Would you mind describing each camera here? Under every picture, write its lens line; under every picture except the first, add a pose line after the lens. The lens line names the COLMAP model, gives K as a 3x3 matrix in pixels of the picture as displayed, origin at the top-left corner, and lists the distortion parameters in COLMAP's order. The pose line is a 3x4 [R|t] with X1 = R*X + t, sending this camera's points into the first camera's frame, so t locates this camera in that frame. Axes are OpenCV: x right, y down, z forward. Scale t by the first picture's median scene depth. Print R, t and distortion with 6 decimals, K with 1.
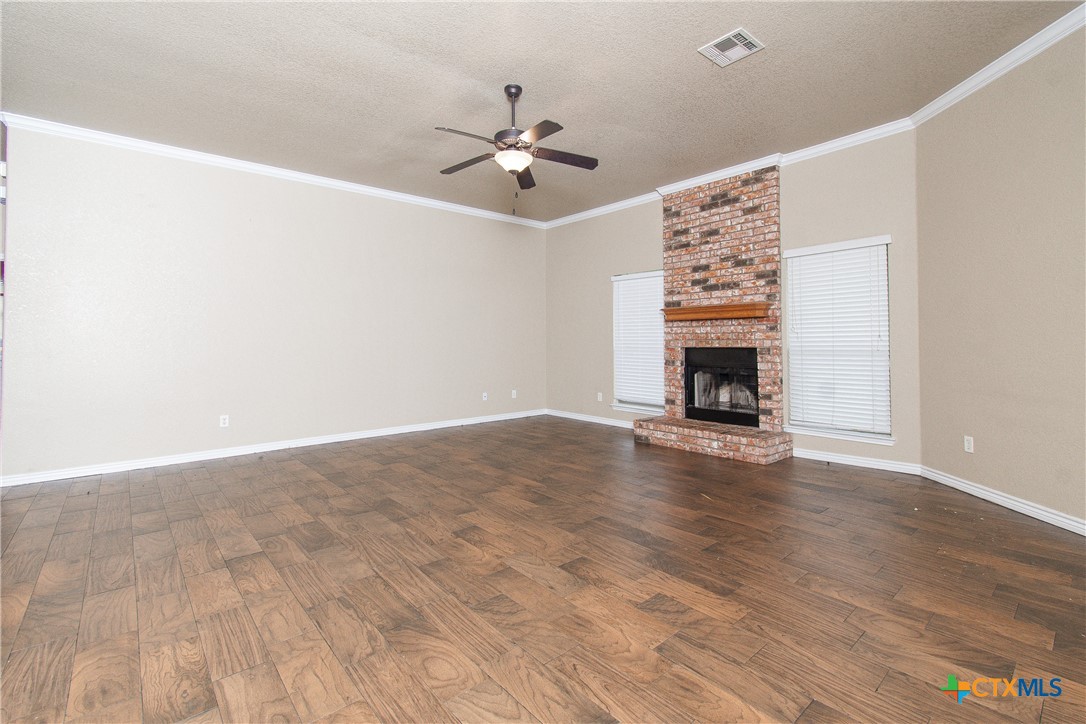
lens RADIAL K [[488.0, 0, 555.8], [0, 488.0, 327.8], [0, 0, 1]] dist [0.002414, -0.000248]
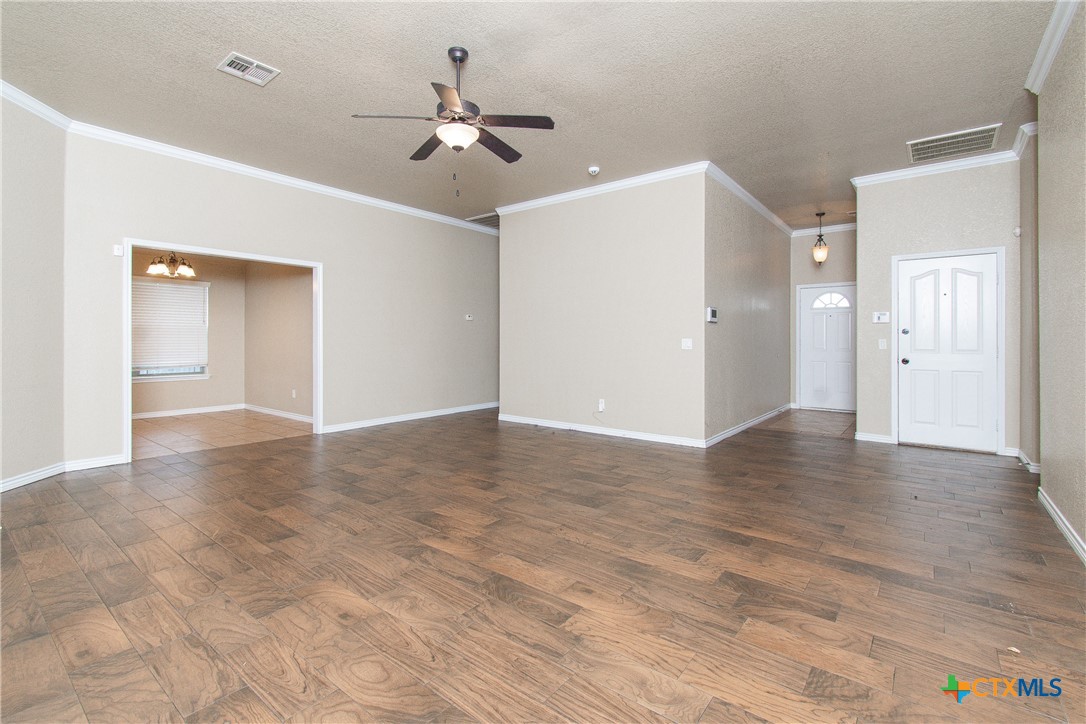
lens RADIAL K [[490.7, 0, 545.6], [0, 490.7, 336.0], [0, 0, 1]] dist [0.002022, 0.000063]
pose [[-0.984783, 0.003424, -0.173757, -0.061263], [0.010371, 0.999182, -0.039084, 0.041484], [0.173481, -0.040292, -0.984013, 1.351788]]
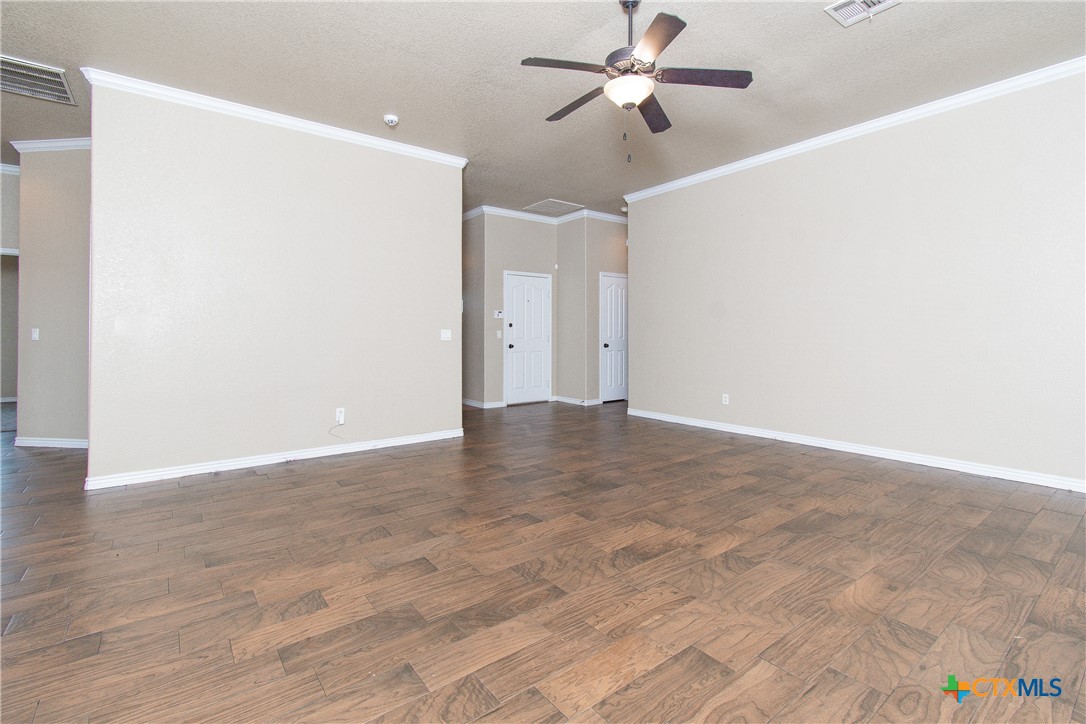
lens RADIAL K [[497.0, 0, 546.1], [0, 497.0, 328.0], [0, 0, 1]] dist [-0.001705, -0.000257]
pose [[-0.069253, -0.003310, -0.997594, 0.487673], [0.033236, 0.999432, -0.005624, 0.018259], [0.997045, -0.033545, -0.069104, 0.652435]]
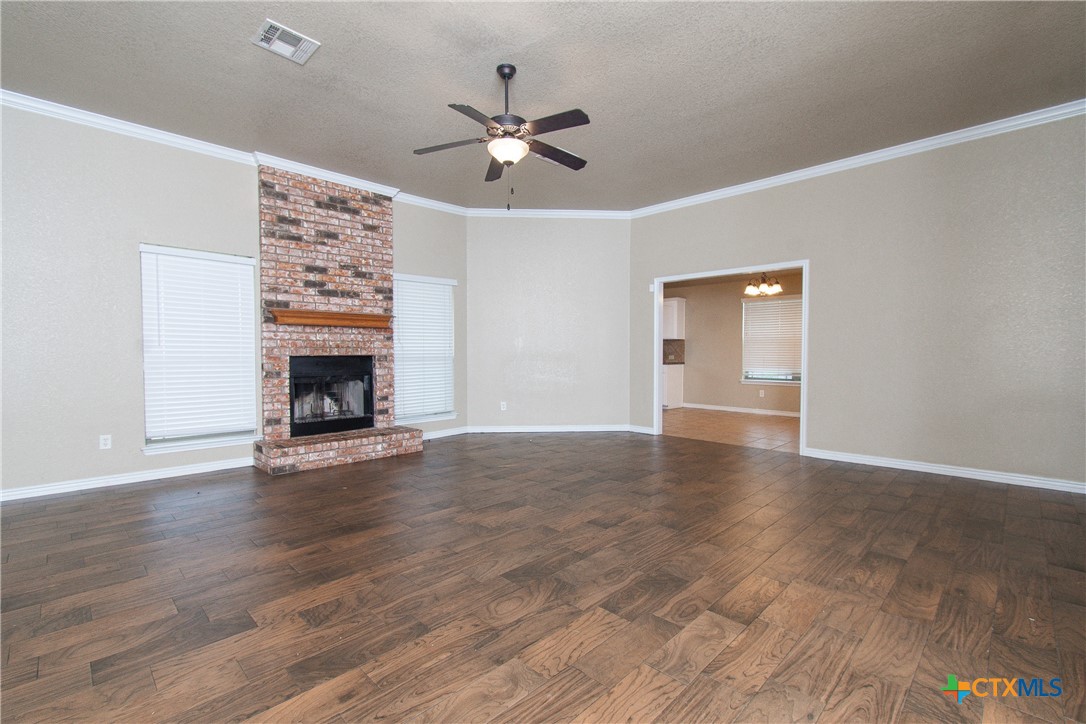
lens RADIAL K [[485.1, 0, 543.0], [0, 485.1, 362.0], [0, 0, 1]] dist [0.000321, -0.000321]
pose [[-0.061671, -0.017168, 0.997949, -0.718624], [-0.029625, 0.999443, 0.015363, 0.028108], [-0.997657, -0.028617, -0.062145, 0.700919]]
